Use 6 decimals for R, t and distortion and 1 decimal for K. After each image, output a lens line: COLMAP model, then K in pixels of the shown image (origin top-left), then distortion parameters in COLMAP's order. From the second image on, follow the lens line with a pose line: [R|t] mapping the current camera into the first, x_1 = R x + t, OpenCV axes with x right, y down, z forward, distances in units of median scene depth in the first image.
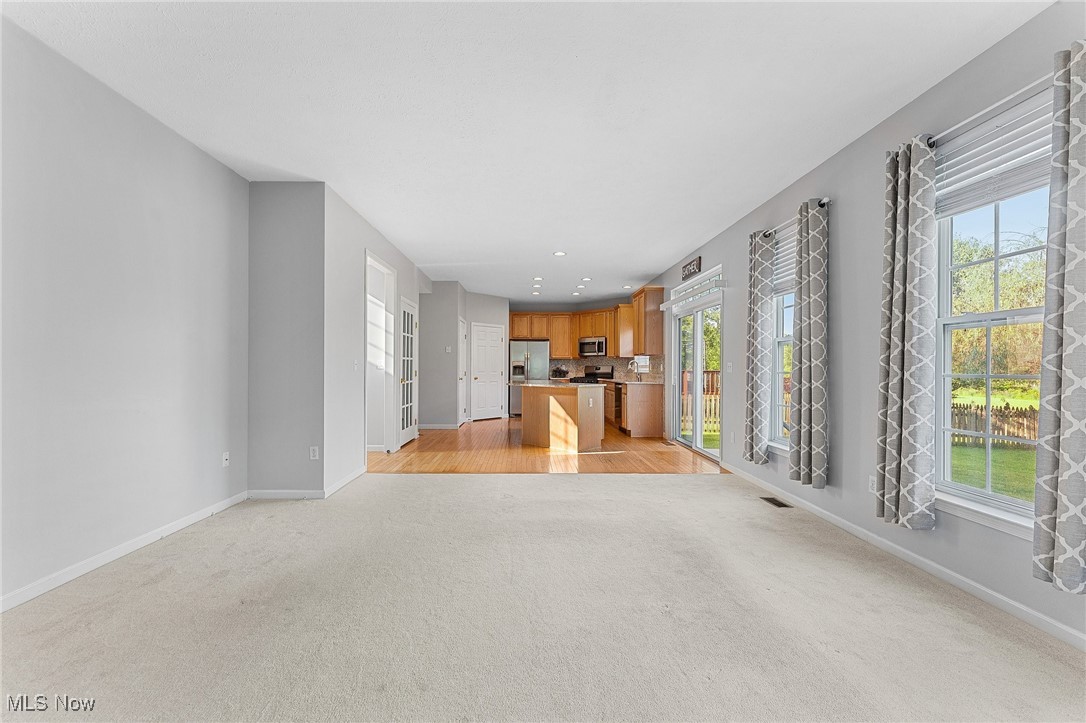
lens RADIAL K [[431.7, 0, 538.4], [0, 431.7, 366.7], [0, 0, 1]] dist [-0.001868, -0.000115]
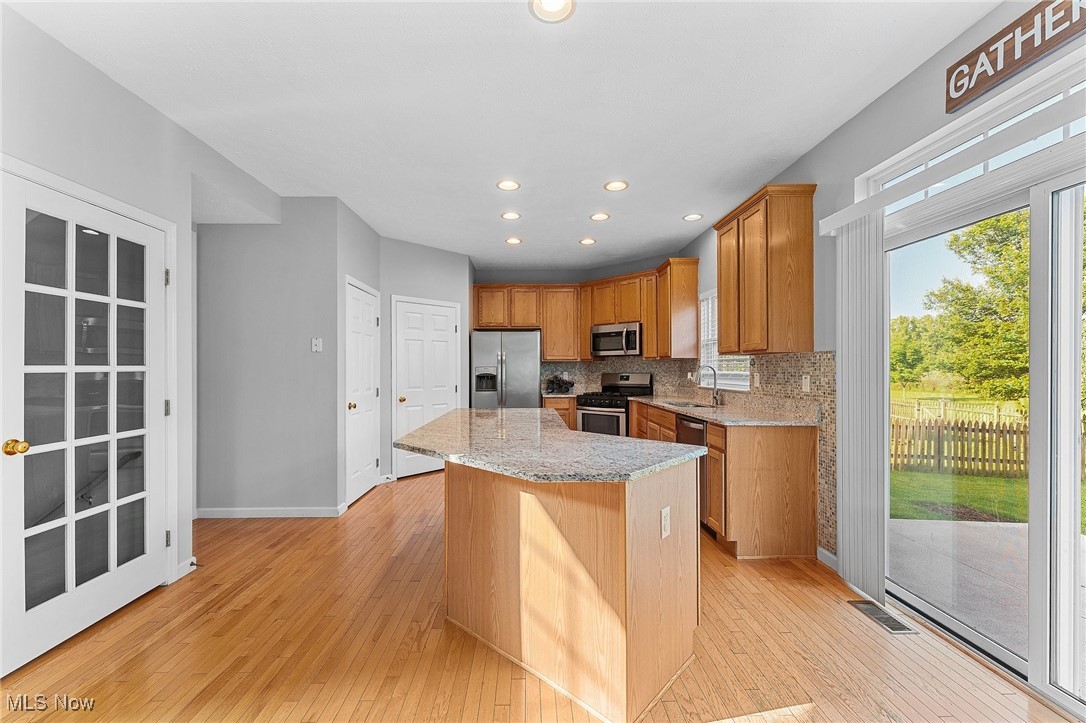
lens RADIAL K [[432.2, 0, 534.3], [0, 432.2, 371.1], [0, 0, 1]] dist [0.000215, 0.000003]
pose [[0.999834, -0.006840, -0.016881, 0.027161], [0.007037, 0.999907, 0.011655, -0.012739], [0.016800, -0.011772, 0.999790, 0.430992]]
